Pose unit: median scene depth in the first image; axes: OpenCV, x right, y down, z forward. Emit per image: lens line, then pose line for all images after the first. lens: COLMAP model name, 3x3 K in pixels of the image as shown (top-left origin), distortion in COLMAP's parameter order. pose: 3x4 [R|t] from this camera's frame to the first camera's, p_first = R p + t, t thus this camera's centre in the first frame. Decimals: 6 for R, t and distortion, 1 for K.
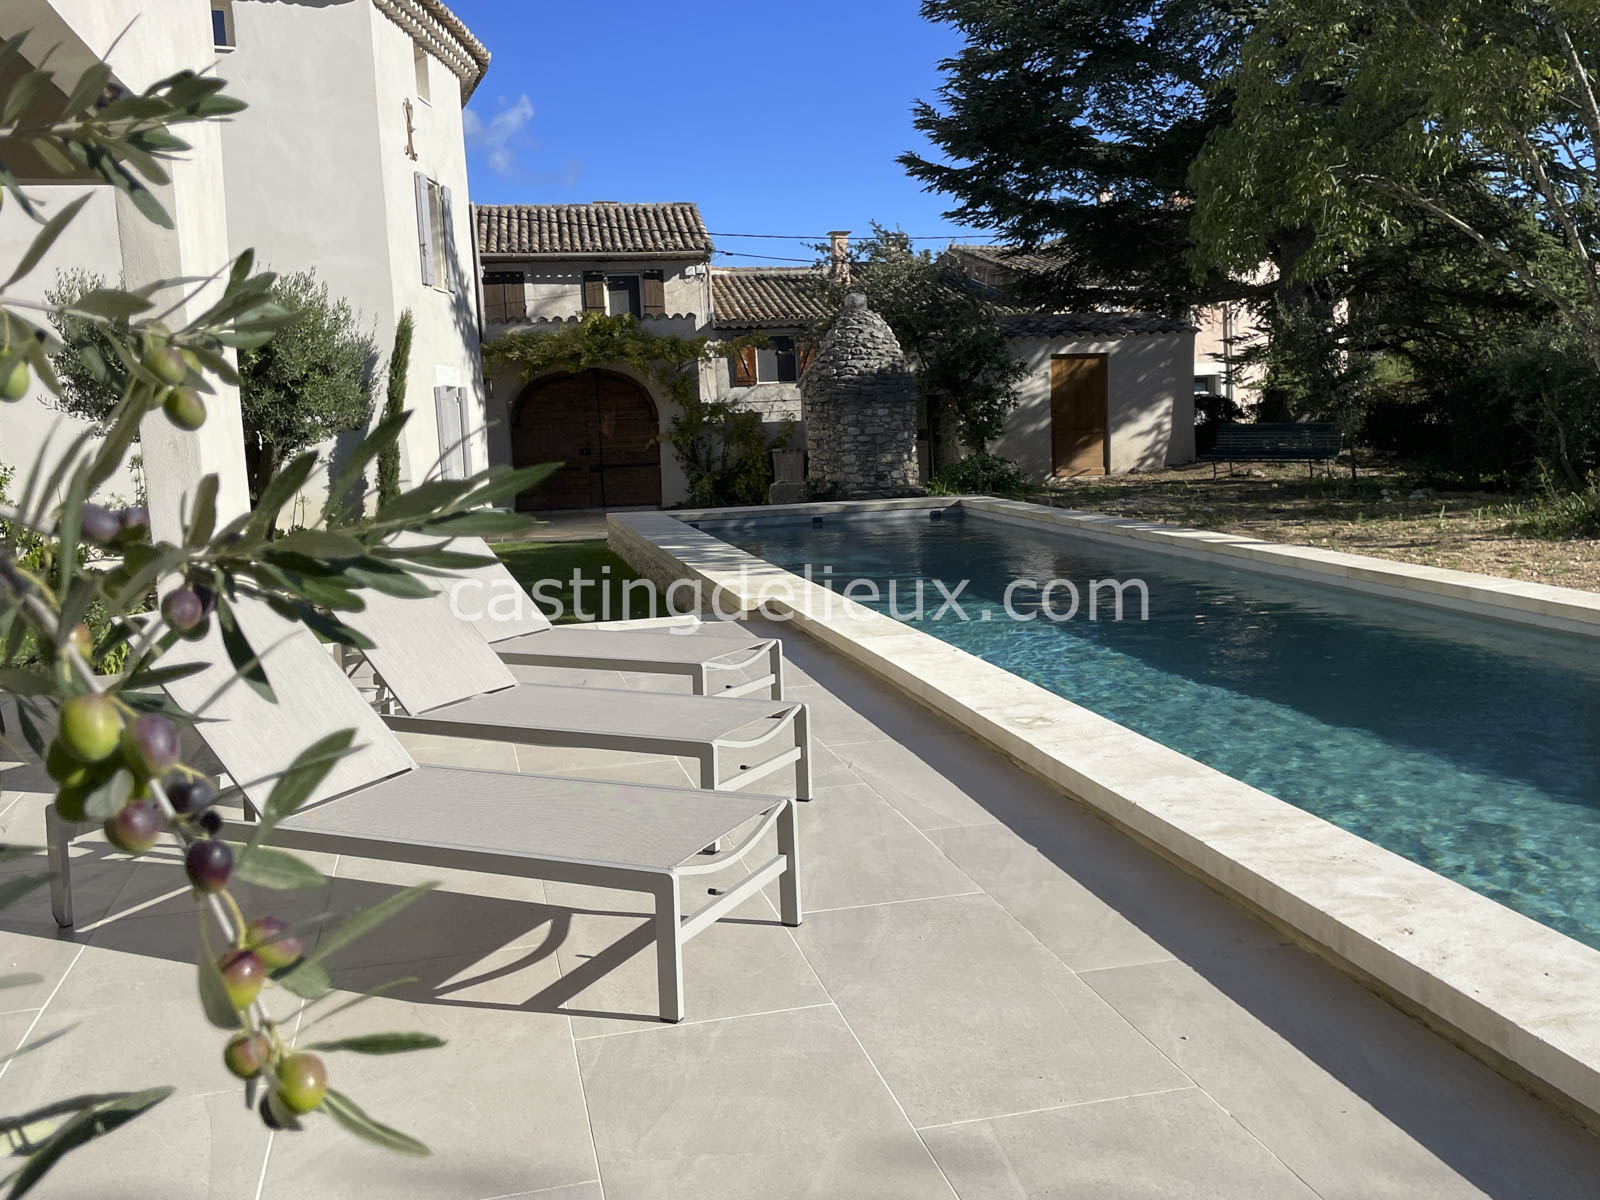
lens RADIAL K [[1446.9, 0, 820.8], [0, 1446.9, 602.8], [0, 0, 1]] dist [0.053514, -0.016578]
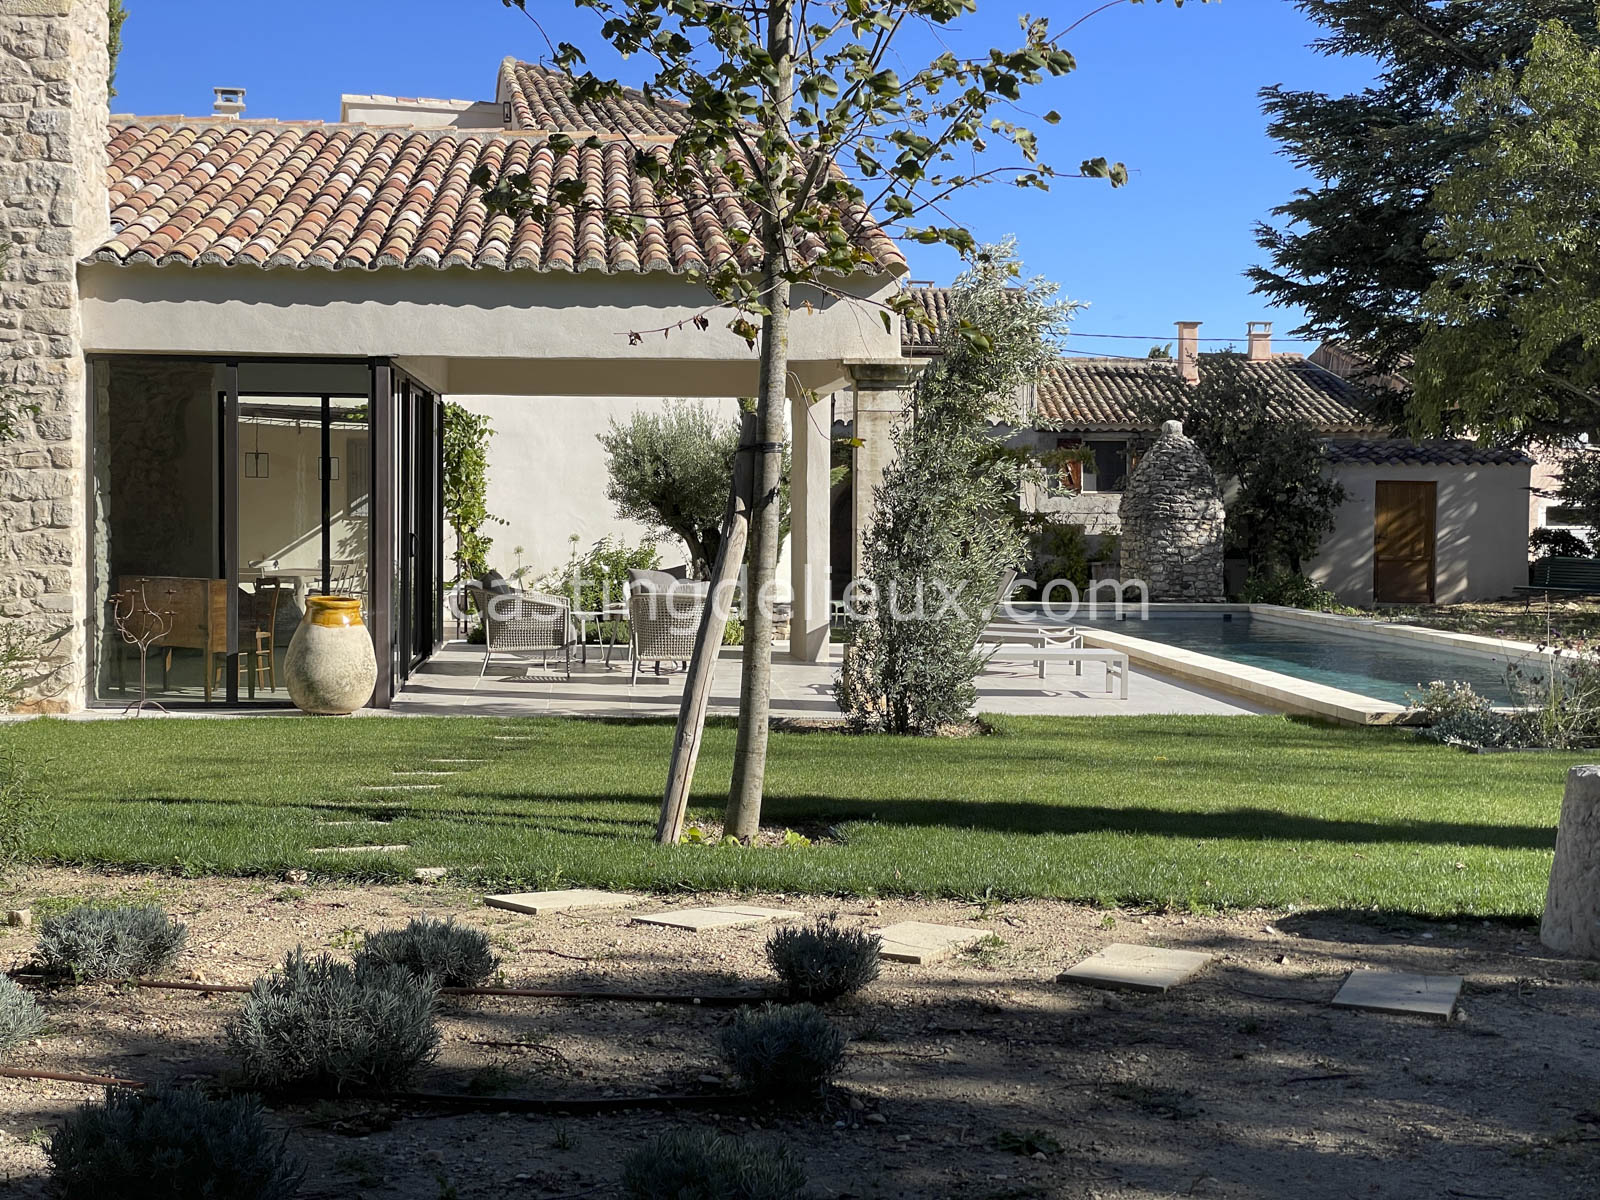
lens RADIAL K [[2382.4, 0, 779.0], [0, 2382.4, 597.9], [0, 0, 1]] dist [0.113167, 0.000000]
pose [[0.984152, 0.055561, -0.168398, 0.032318], [-0.072173, 0.992935, -0.094185, 0.085594], [0.161975, 0.104846, 0.981209, -0.617879]]
